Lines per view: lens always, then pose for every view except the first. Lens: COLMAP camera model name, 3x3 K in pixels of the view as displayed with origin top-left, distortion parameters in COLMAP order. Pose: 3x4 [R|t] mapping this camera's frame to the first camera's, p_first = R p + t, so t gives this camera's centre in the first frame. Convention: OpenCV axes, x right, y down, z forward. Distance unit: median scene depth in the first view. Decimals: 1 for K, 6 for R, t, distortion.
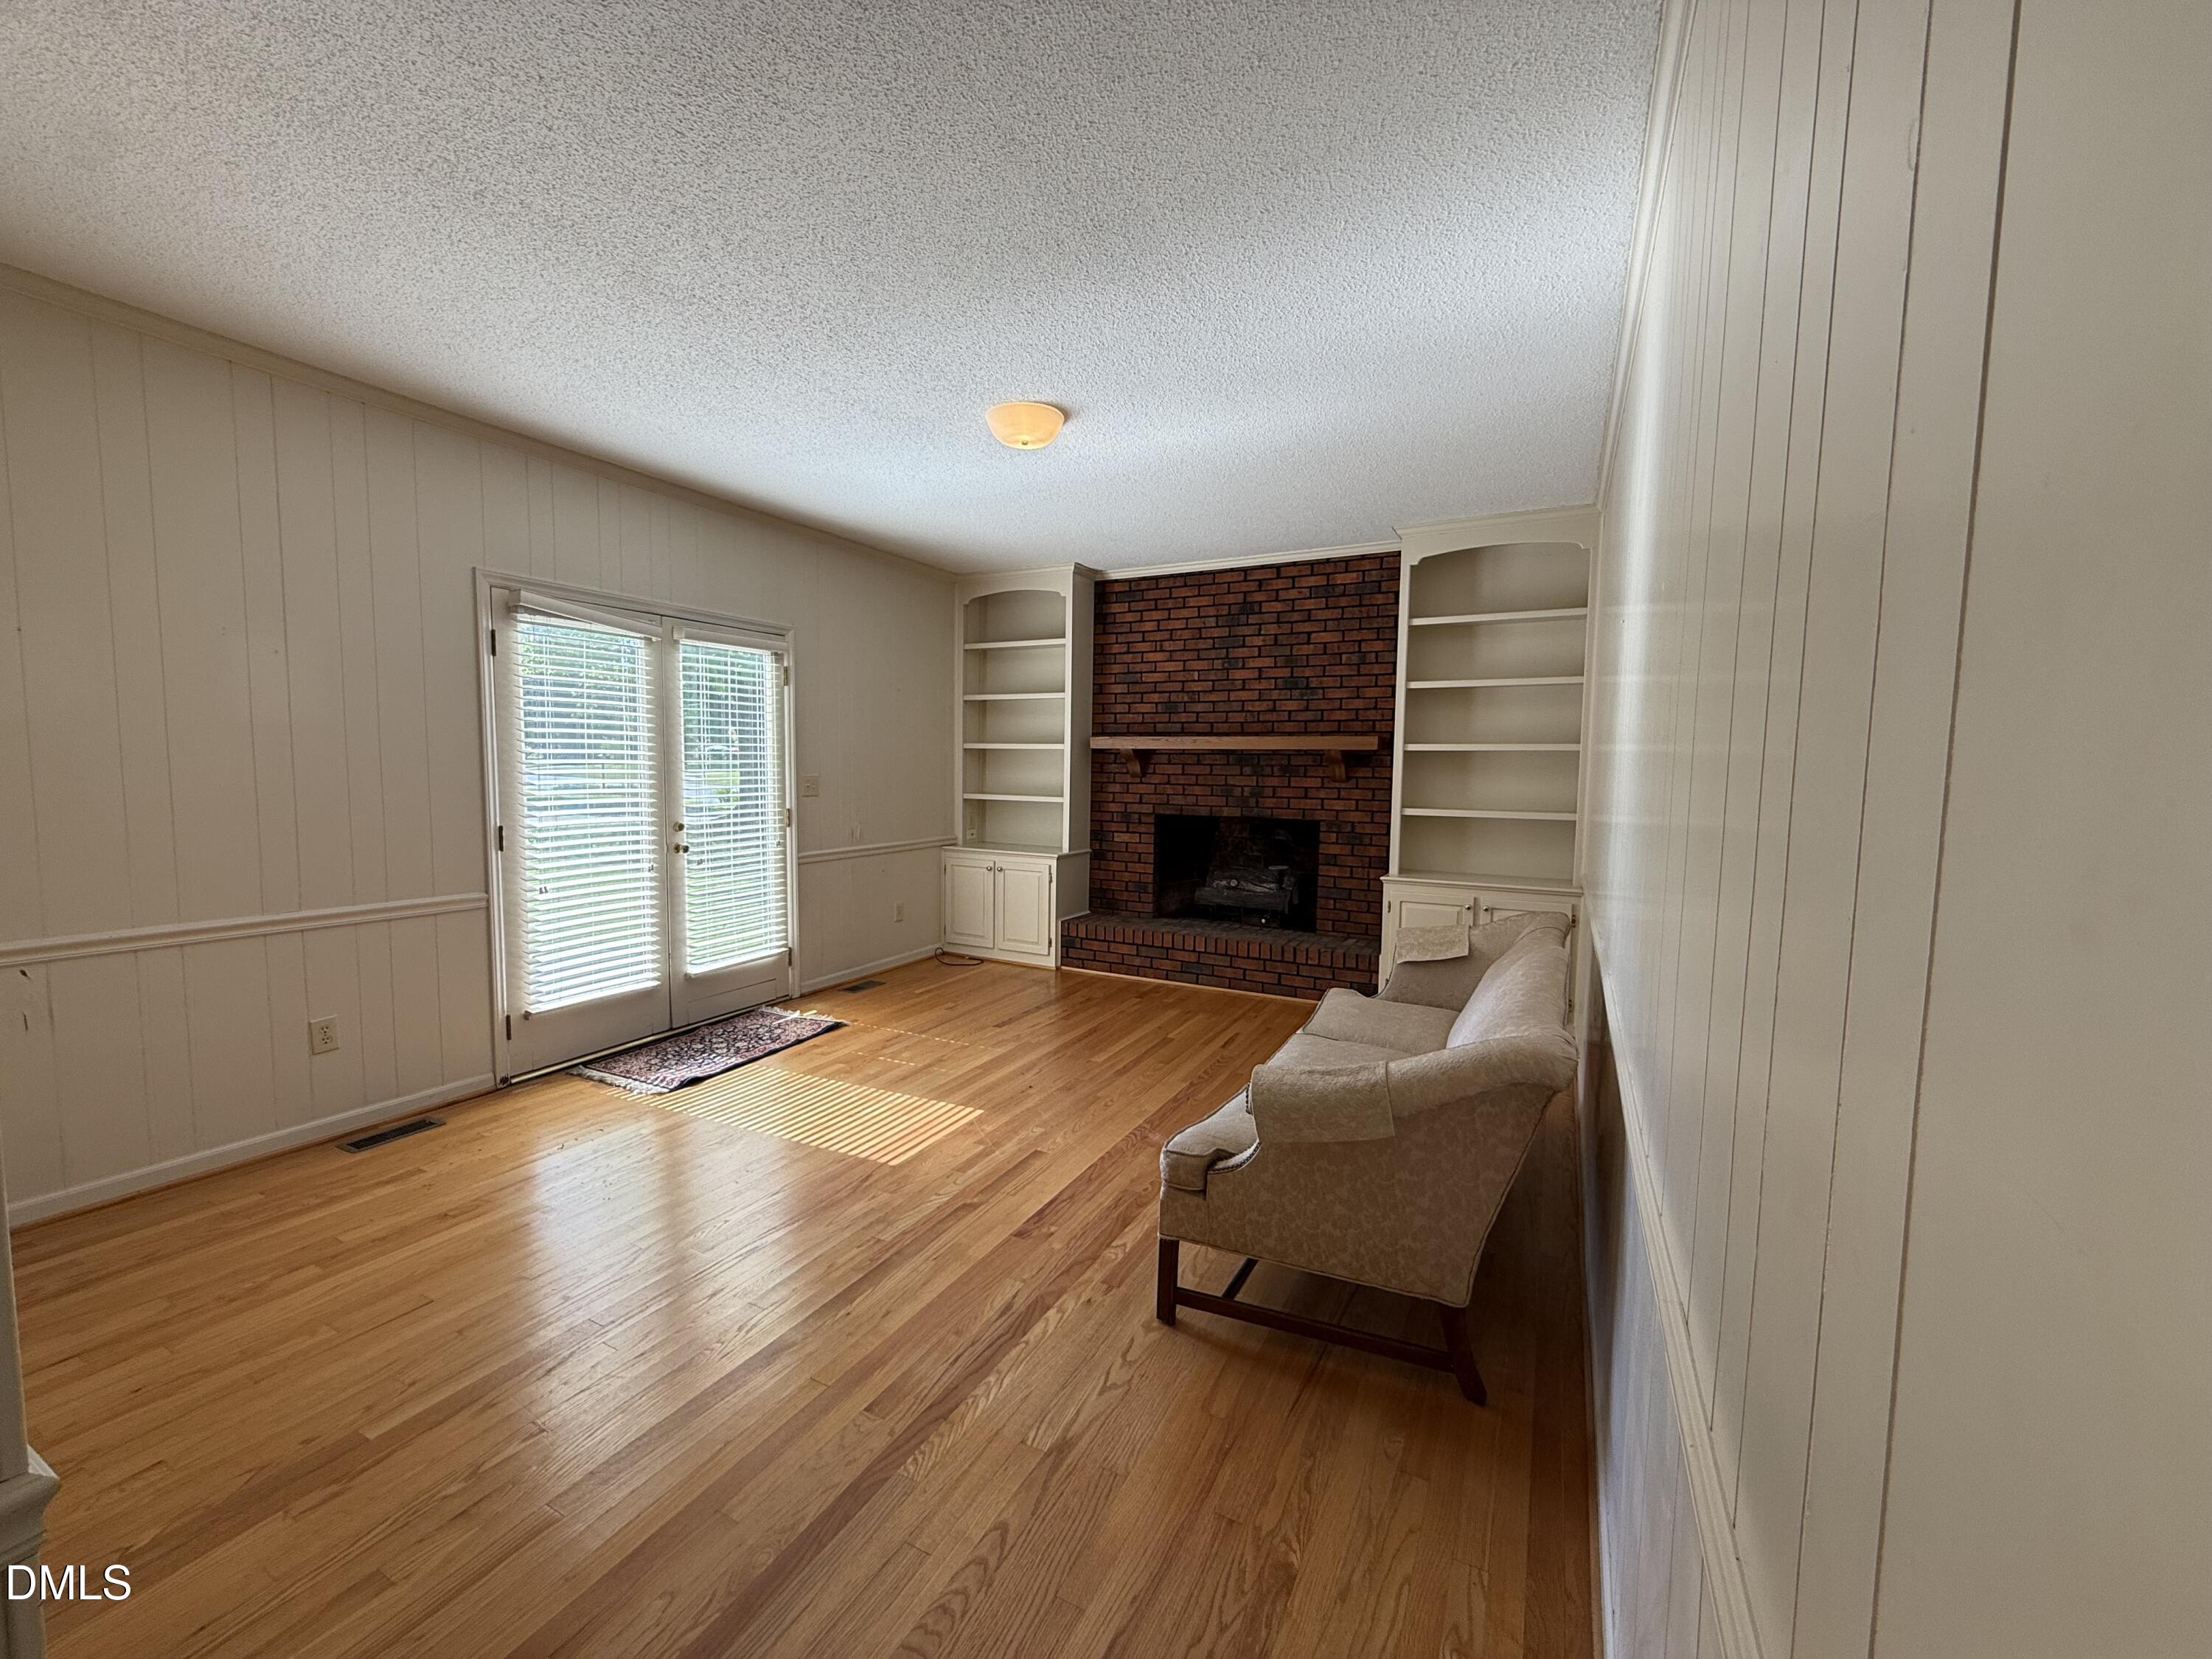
lens RADIAL K [[880.6, 0, 1100.0], [0, 880.6, 828.2], [0, 0, 1]] dist [0.000616, 0.000056]
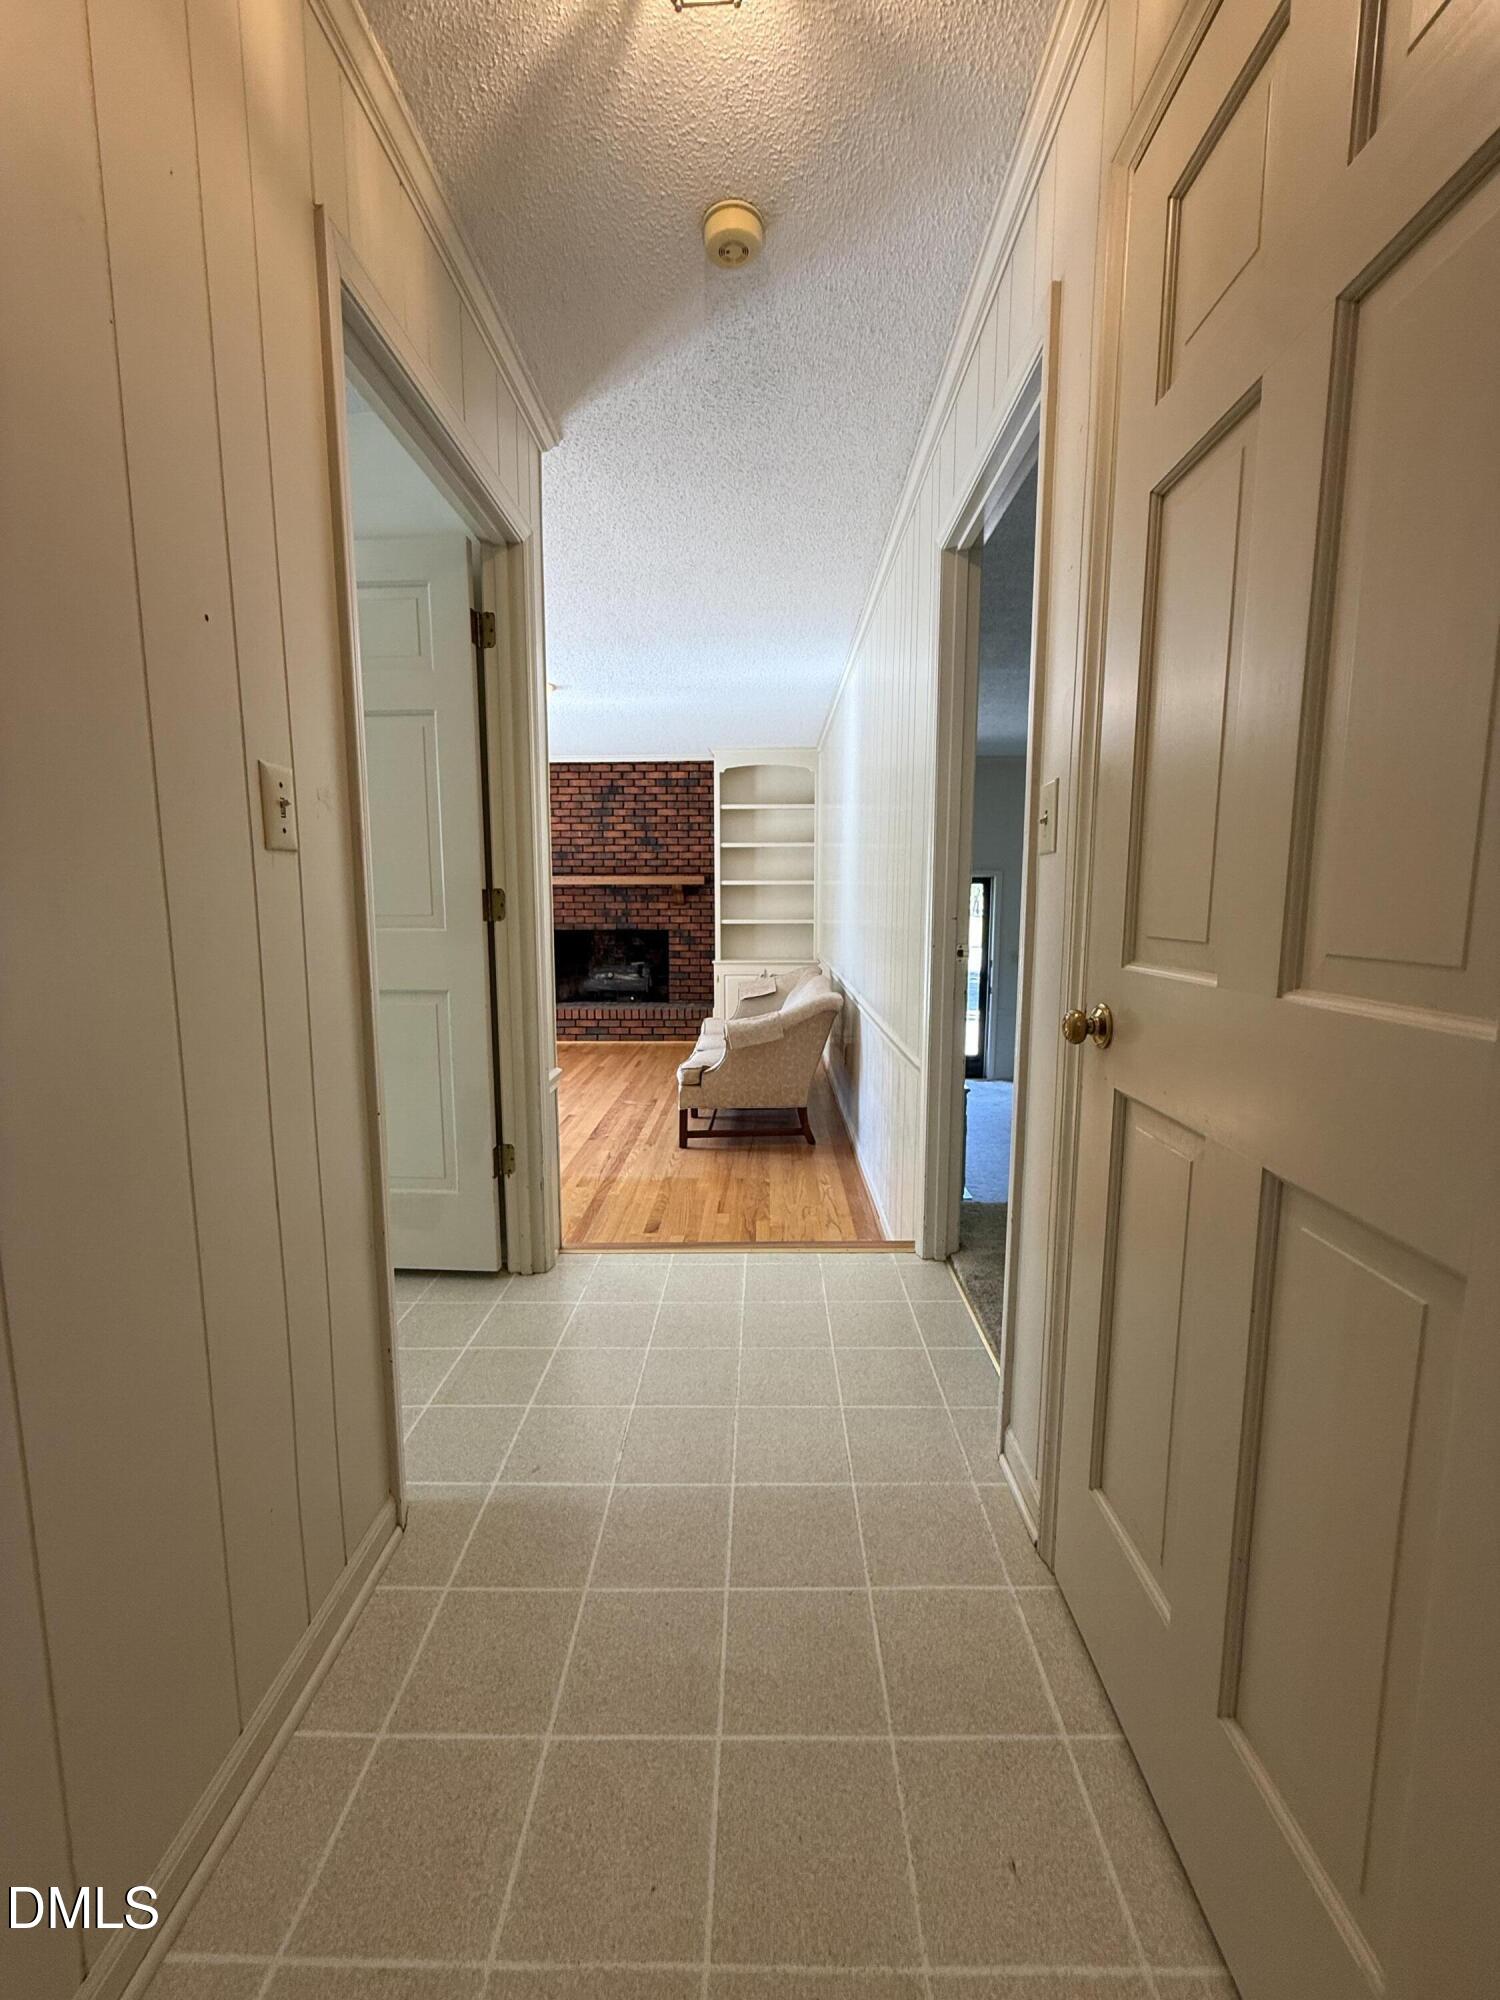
lens RADIAL K [[796.2, 0, 750.1], [0, 796.2, 994.2], [0, 0, 1]] dist [0.000616, 0.000056]
pose [[0.895959, -0.068649, 0.438800, -0.256705], [0.046048, 0.997016, 0.061957, 0.025032], [-0.441744, -0.035305, 0.896446, -0.348797]]
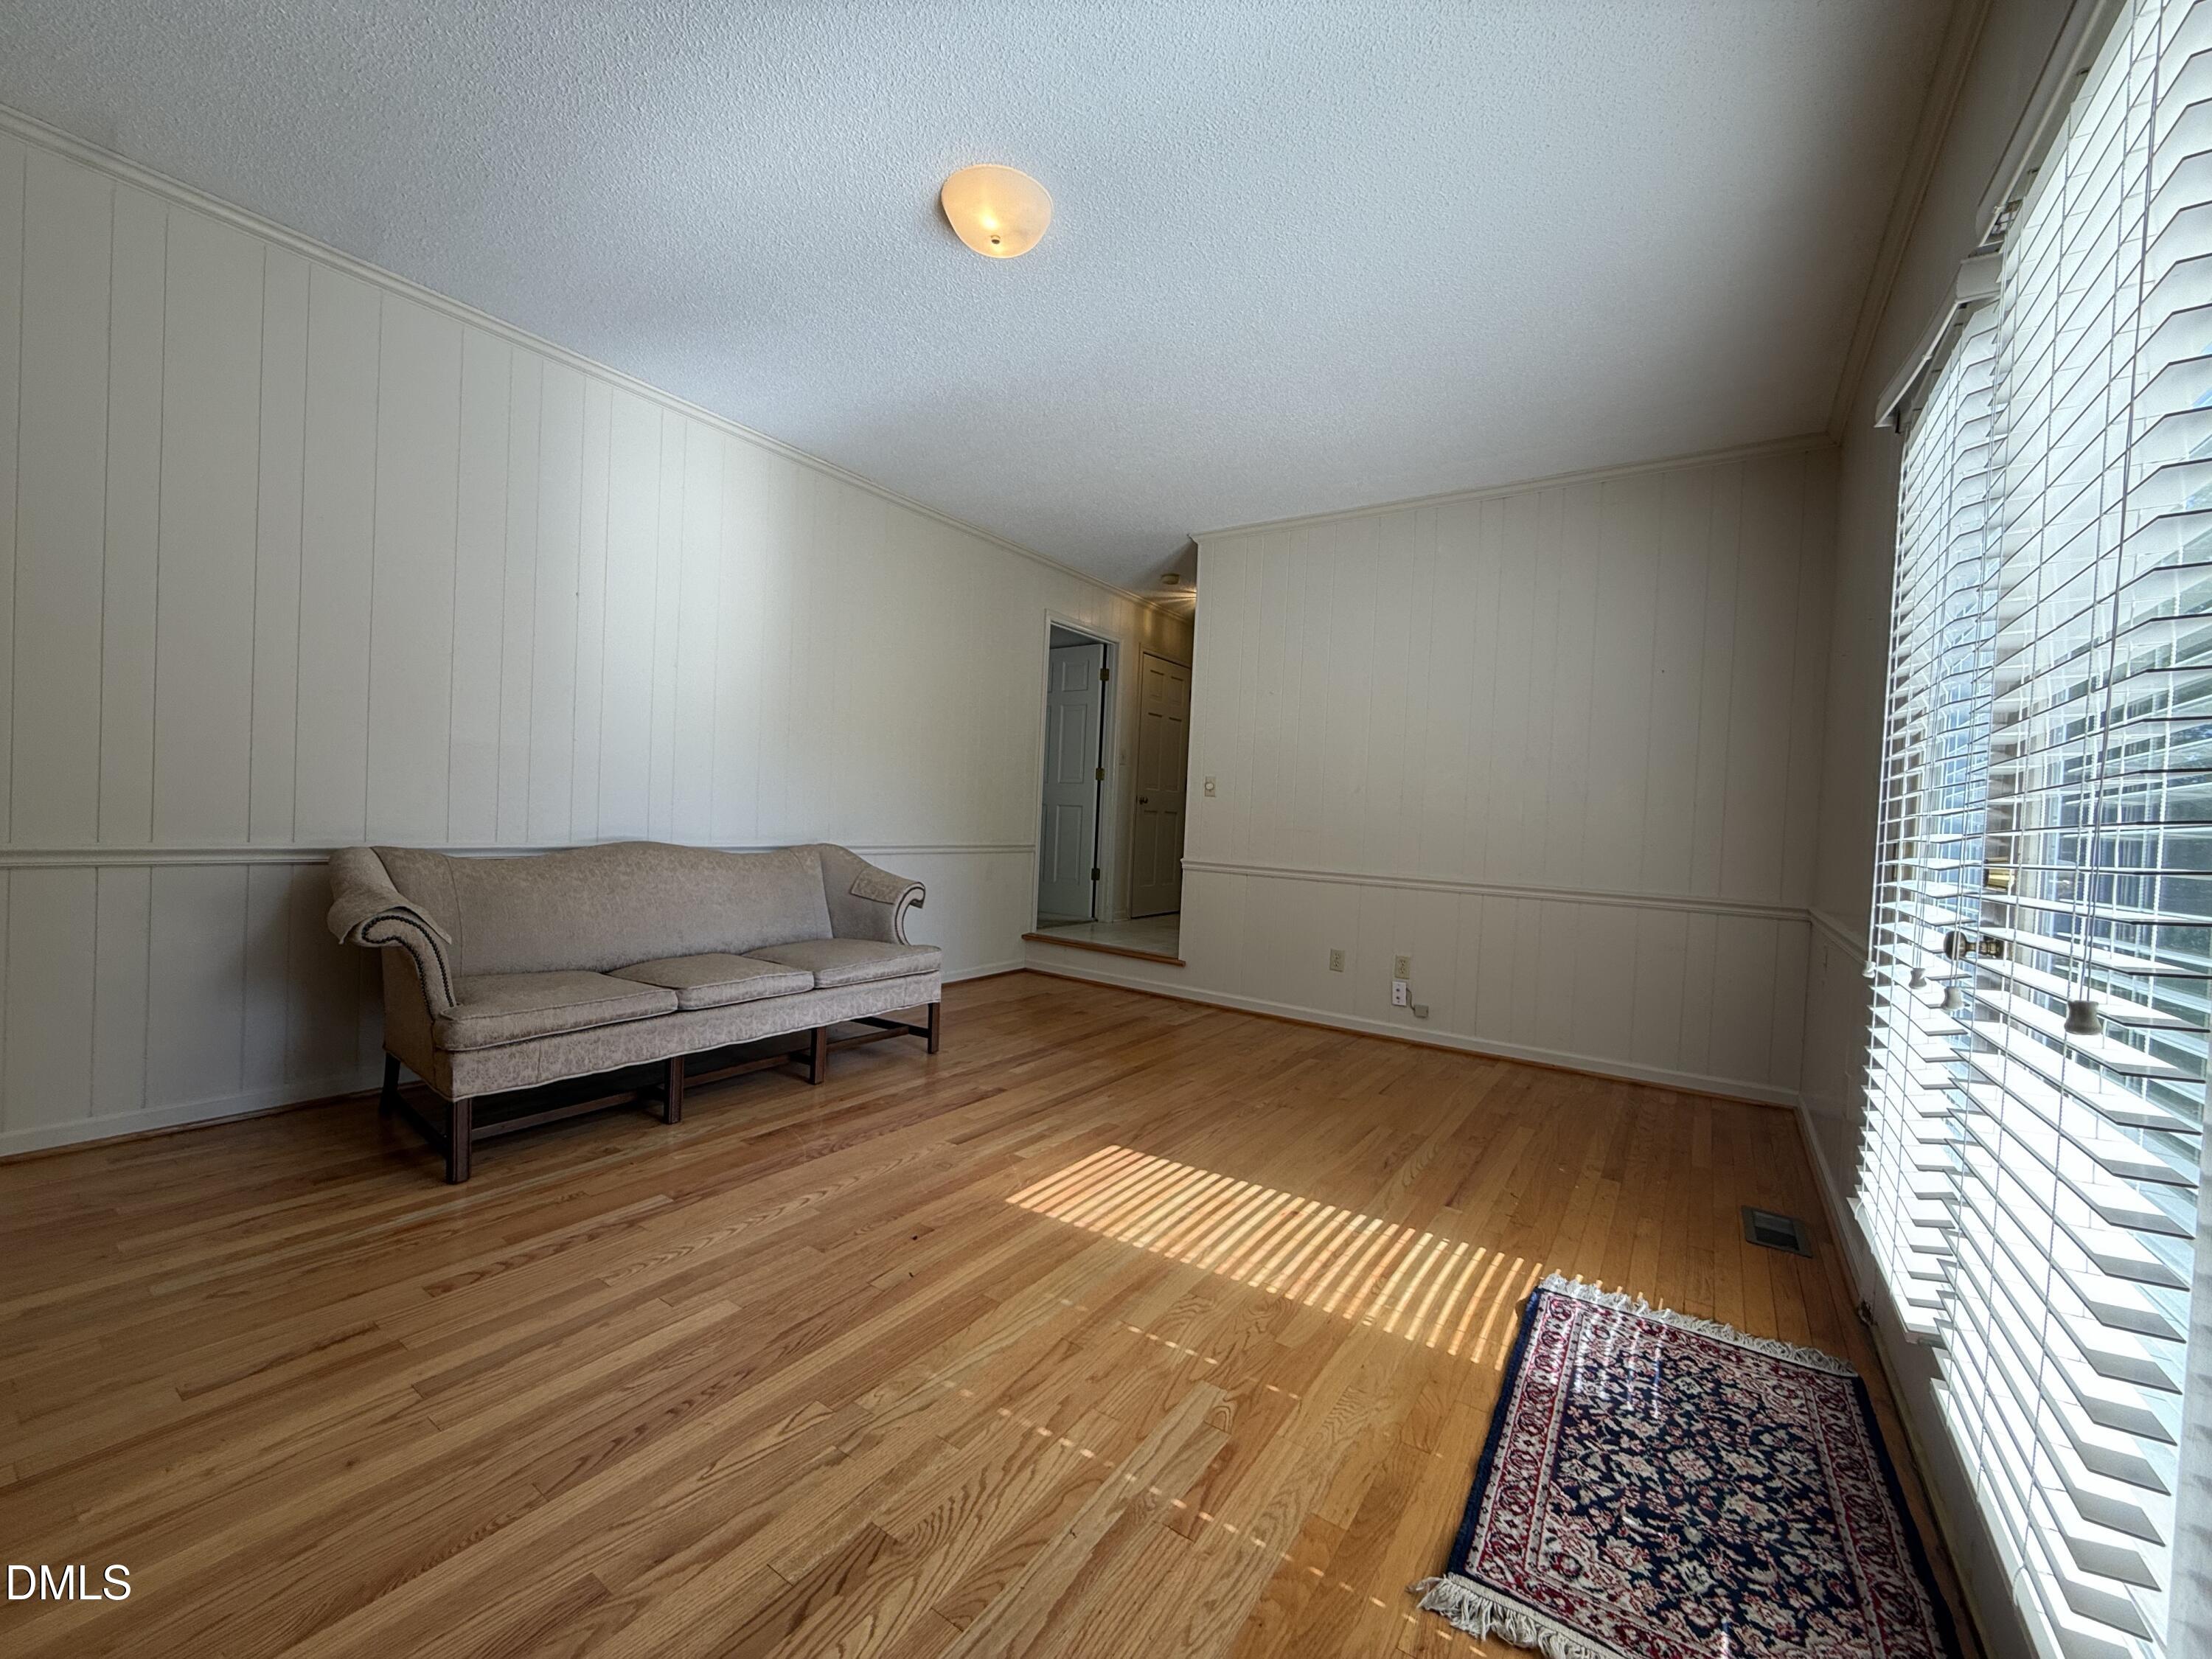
lens RADIAL K [[880.6, 0, 1100.0], [0, 880.6, 828.2], [0, 0, 1]] dist [0.000616, 0.000056]
pose [[-0.990162, -0.065684, 0.123553, -0.175831], [-0.054446, 0.994248, 0.092230, -0.022147], [-0.128900, 0.084596, -0.988043, 1.069564]]
